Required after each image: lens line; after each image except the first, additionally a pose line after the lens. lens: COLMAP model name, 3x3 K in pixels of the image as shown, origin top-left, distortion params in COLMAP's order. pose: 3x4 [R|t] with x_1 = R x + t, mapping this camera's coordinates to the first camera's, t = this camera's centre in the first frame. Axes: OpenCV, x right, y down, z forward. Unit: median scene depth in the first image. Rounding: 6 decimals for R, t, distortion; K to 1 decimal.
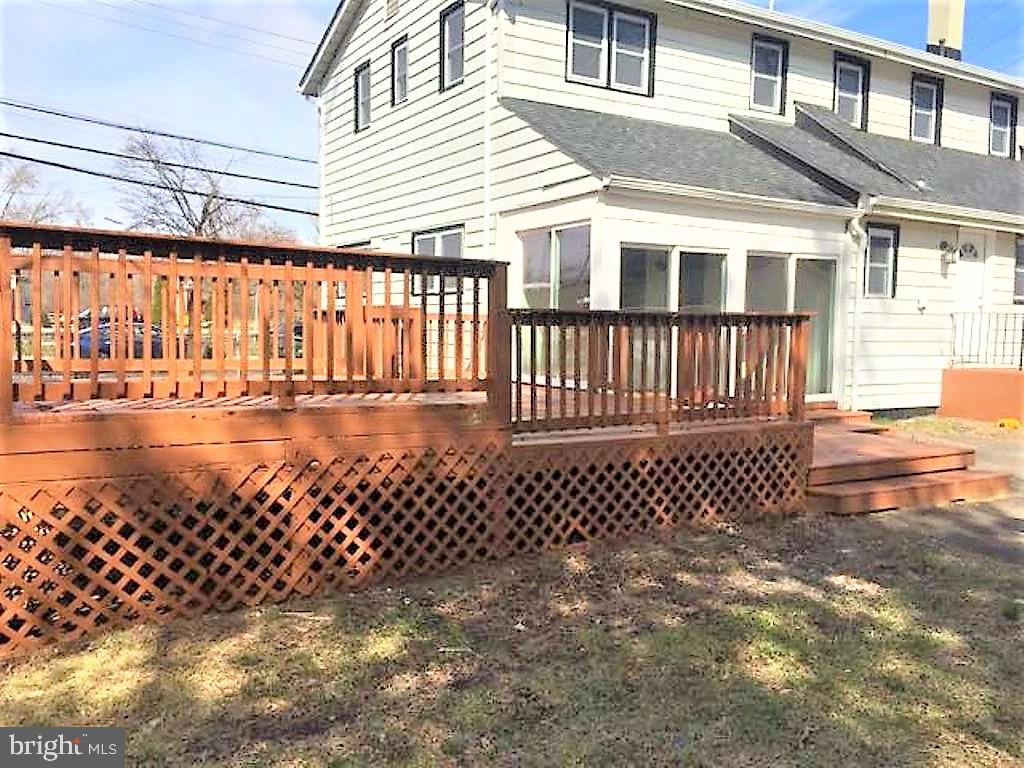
lens RADIAL K [[872.9, 0, 510.3], [0, 872.9, 383.5], [0, 0, 1]] dist [0.077400, -0.079917]
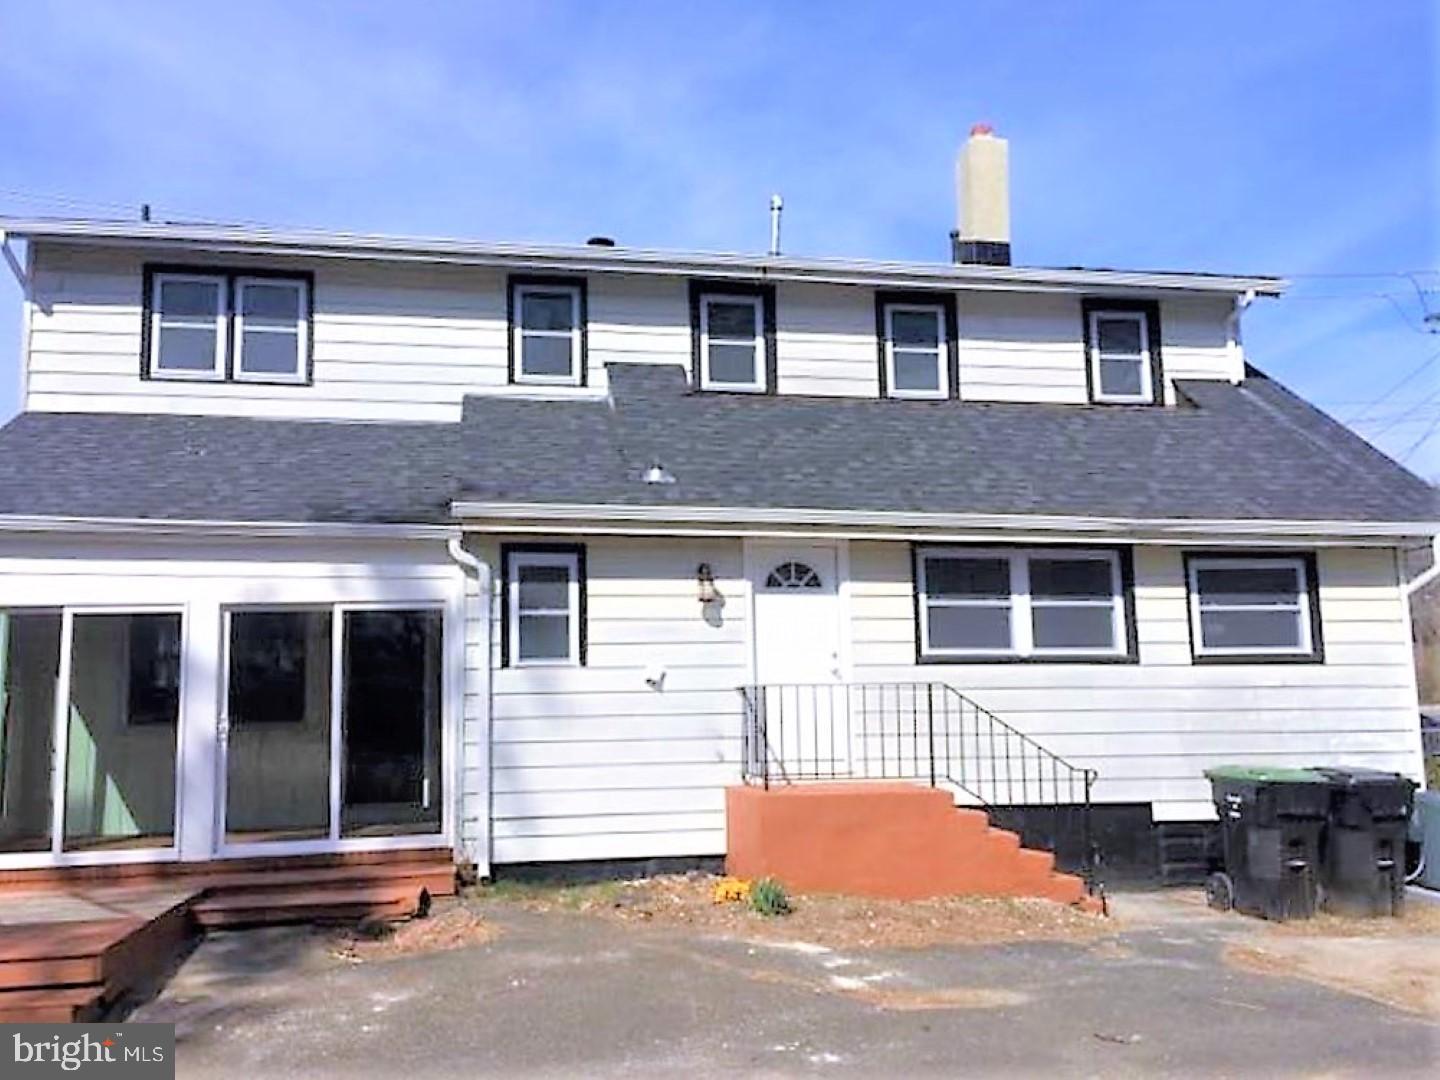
lens RADIAL K [[1227.5, 0, 720.1], [0, 1227.5, 535.8], [0, 0, 1]] dist [0.077400, -0.079917]
pose [[0.937400, -0.080650, -0.338786, 0.771294], [0.009368, 0.978302, -0.206971, -0.011094], [0.348128, 0.190841, 0.917816, 0.255557]]
